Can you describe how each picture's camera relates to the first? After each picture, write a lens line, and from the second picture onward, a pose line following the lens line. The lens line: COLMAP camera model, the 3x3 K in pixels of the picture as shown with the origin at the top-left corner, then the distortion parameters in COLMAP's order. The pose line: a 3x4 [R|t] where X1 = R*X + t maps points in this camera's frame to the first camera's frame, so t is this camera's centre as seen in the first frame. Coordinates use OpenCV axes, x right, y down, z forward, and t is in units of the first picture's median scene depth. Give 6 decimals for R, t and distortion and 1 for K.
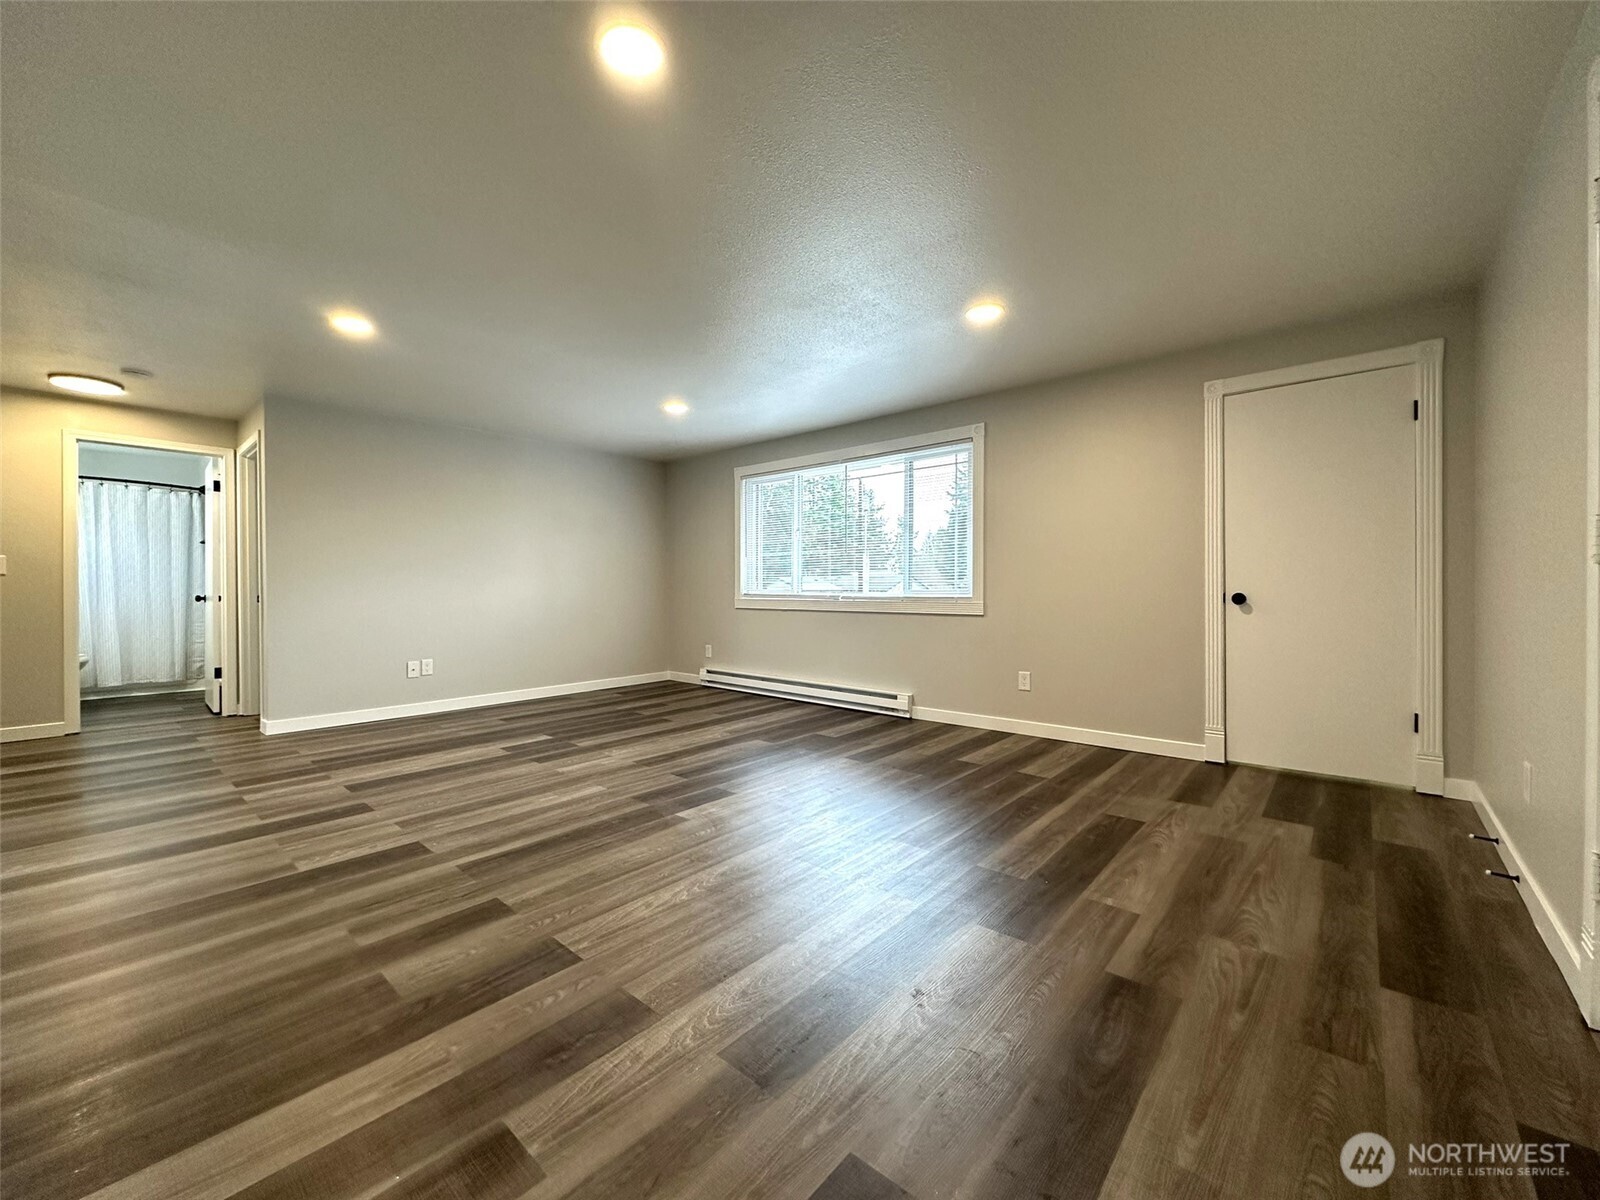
lens RADIAL K [[636.6, 0, 800.0], [0, 636.6, 600.0], [0, 0, 1]] dist [-0.000202, -0.000011]
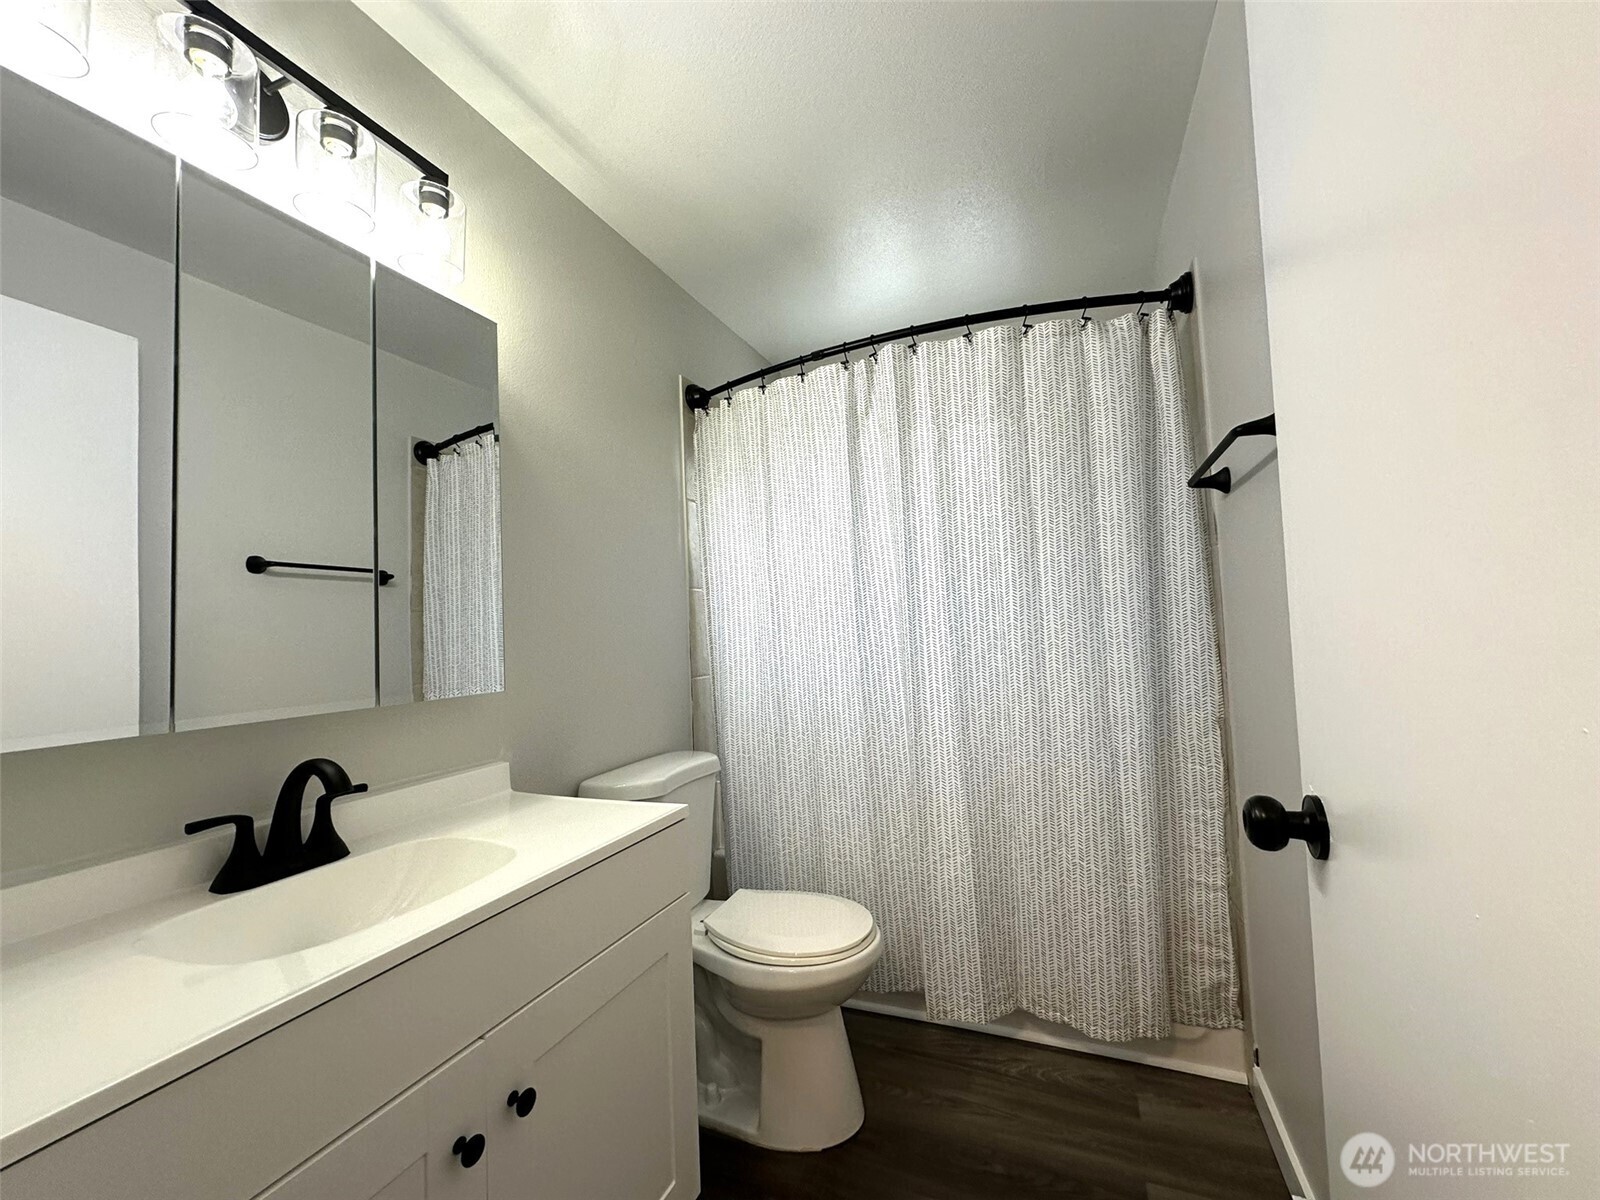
lens RADIAL K [[643.4, 0, 800.0], [0, 643.4, 600.0], [0, 0, 1]] dist [0.000148, -0.000002]
pose [[0.323330, -0.066805, -0.943925, -0.786891], [0.029264, 0.997734, -0.060589, -0.037073], [0.945834, -0.008033, 0.324552, 0.805955]]
